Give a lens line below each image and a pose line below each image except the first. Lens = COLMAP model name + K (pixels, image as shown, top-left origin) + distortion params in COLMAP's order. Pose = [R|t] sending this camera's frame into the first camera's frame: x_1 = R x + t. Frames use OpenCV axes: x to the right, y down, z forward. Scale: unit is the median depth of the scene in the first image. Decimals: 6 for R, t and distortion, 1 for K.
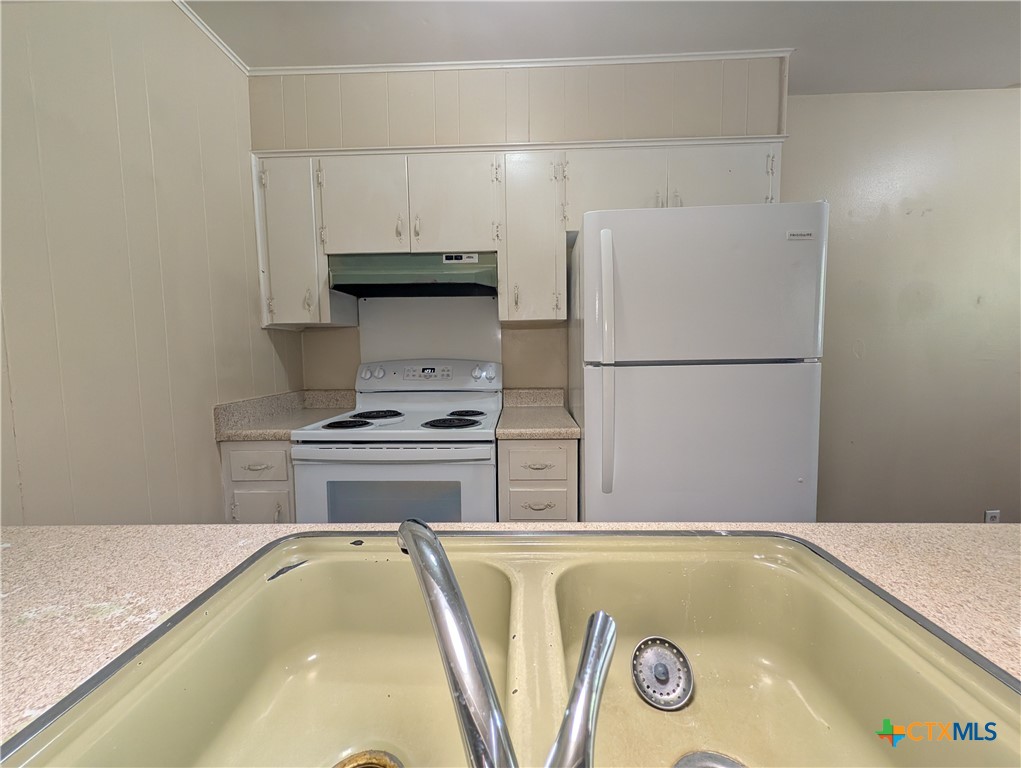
lens RADIAL K [[393.2, 0, 511.9], [0, 393.2, 379.8], [0, 0, 1]] dist [0.000848, -0.000200]
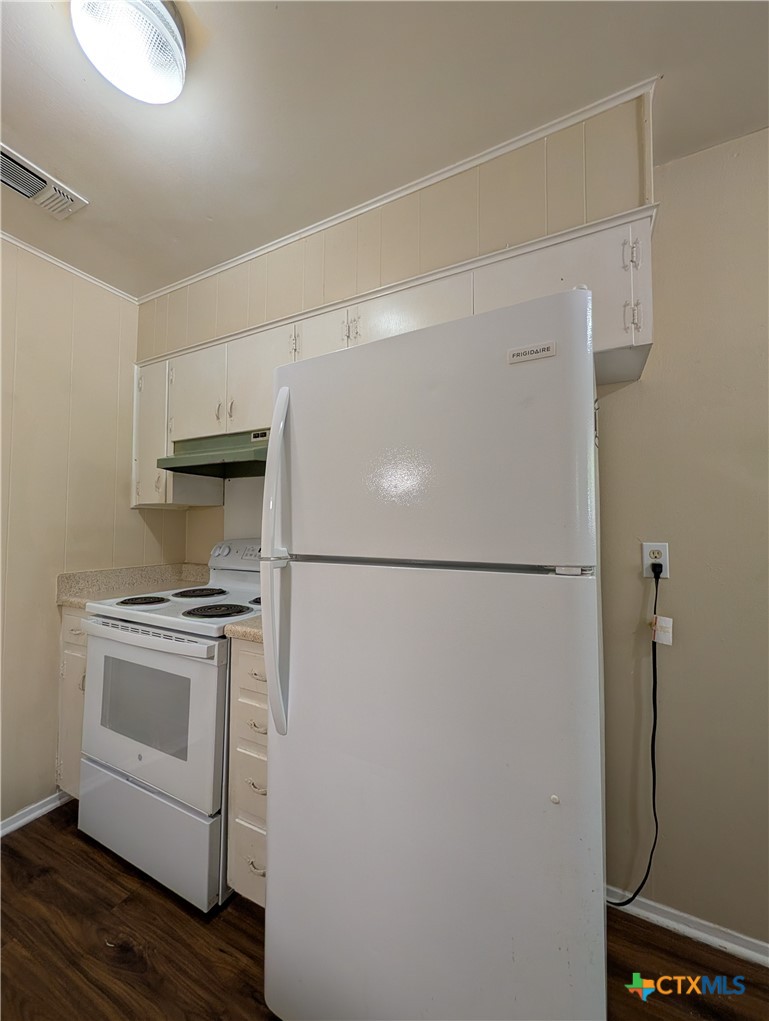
lens RADIAL K [[393.2, 0, 389.2], [0, 393.2, 511.2], [0, 0, 1]] dist [0.000848, -0.000200]
pose [[0.903961, 0.002362, -0.427608, 0.556310], [-0.048115, 0.994196, -0.096224, -0.048431], [0.424899, 0.107557, 0.898828, 0.290369]]
